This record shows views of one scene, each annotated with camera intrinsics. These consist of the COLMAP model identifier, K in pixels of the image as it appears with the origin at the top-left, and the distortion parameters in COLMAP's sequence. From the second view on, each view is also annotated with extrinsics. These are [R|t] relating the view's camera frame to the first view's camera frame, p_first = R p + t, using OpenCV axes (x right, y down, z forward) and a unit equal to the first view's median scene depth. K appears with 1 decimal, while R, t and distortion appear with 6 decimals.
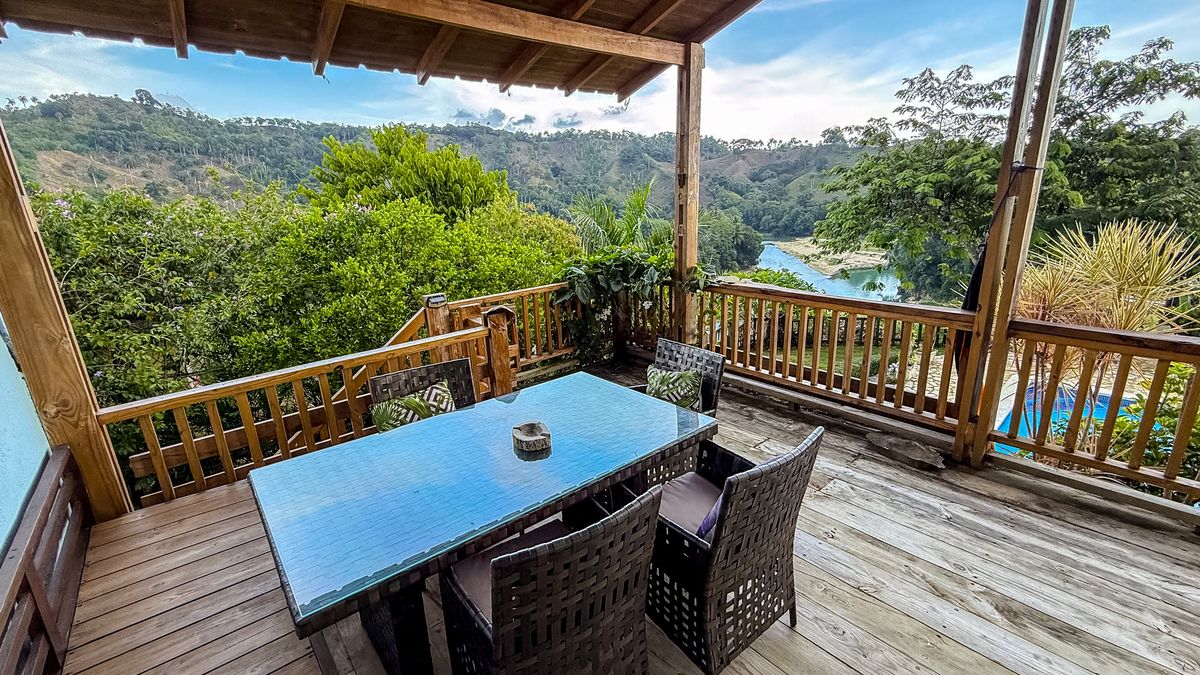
lens RADIAL K [[497.8, 0, 600.0], [0, 497.8, 337.5], [0, 0, 1]] dist [0.000565, 0.000085]
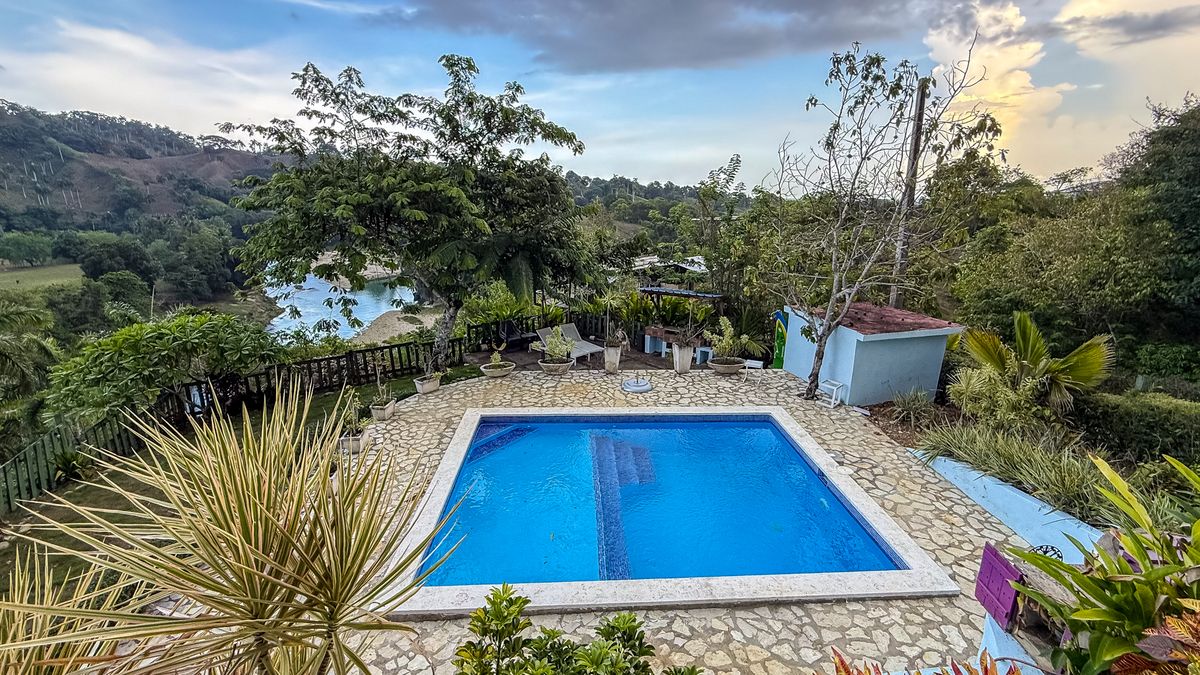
lens RADIAL K [[495.0, 0, 593.9], [0, 495.0, 337.9], [0, 0, 1]] dist [-0.003170, 0.000003]
pose [[0.634144, -0.168030, 0.754737, 0.250952], [0.181575, 0.981168, 0.065878, -0.069425], [-0.751593, 0.095265, 0.652712, 0.166104]]
